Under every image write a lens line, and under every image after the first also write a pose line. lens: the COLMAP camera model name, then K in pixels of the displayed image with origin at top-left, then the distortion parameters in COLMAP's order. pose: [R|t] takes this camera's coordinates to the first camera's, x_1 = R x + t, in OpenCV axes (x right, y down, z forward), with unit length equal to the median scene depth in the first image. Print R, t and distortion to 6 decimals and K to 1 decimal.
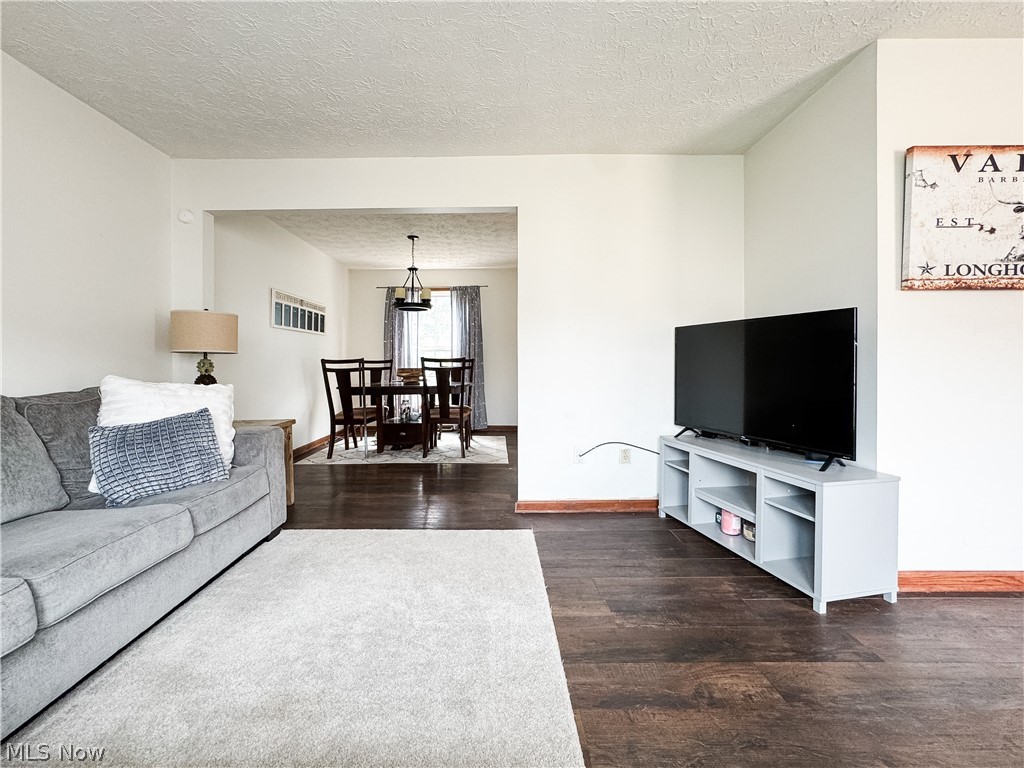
lens RADIAL K [[426.3, 0, 499.9], [0, 426.3, 370.9], [0, 0, 1]] dist [-0.022390, 0.010823]
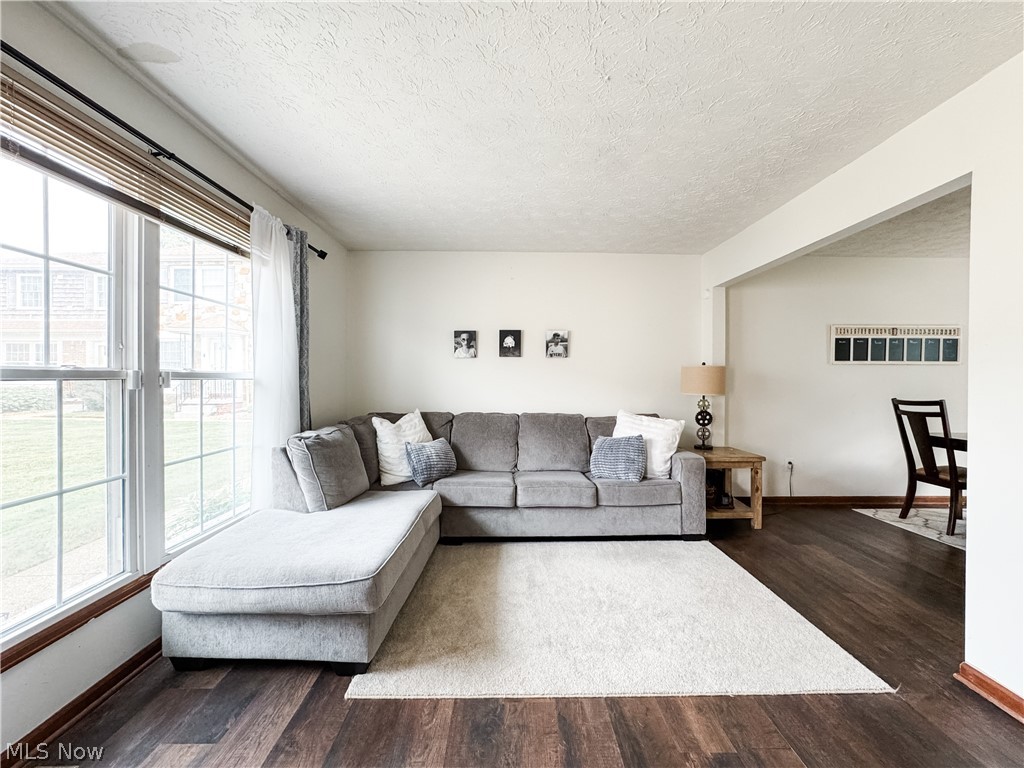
lens RADIAL K [[426.3, 0, 516.0], [0, 426.3, 385.1], [0, 0, 1]] dist [-0.022390, 0.010823]
pose [[0.015578, 0.018916, -0.999700, 1.050755], [-0.023671, 0.999548, 0.018544, -0.134573], [0.999598, 0.023375, 0.016019, 0.604472]]
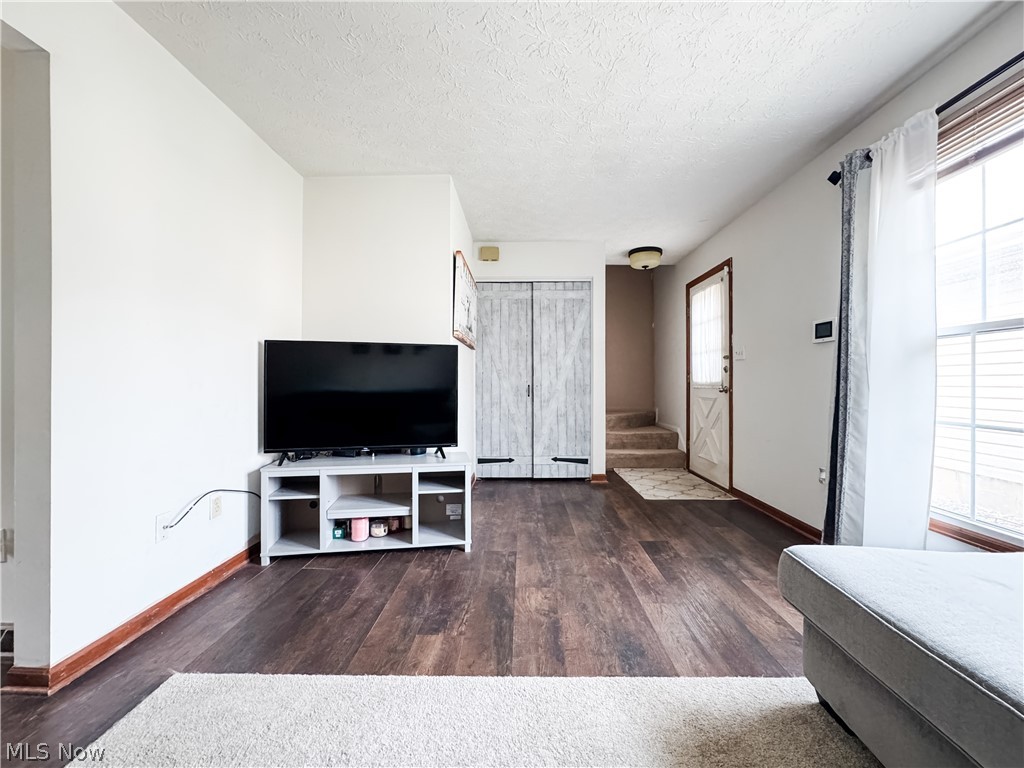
lens RADIAL K [[426.3, 0, 513.1], [0, 426.3, 384.1], [0, 0, 1]] dist [-0.022390, 0.010823]
pose [[0.028328, -0.000009, 0.999599, -0.712478], [0.019100, 0.999817, -0.000533, -0.003651], [-0.999416, 0.019107, 0.028323, 0.795000]]
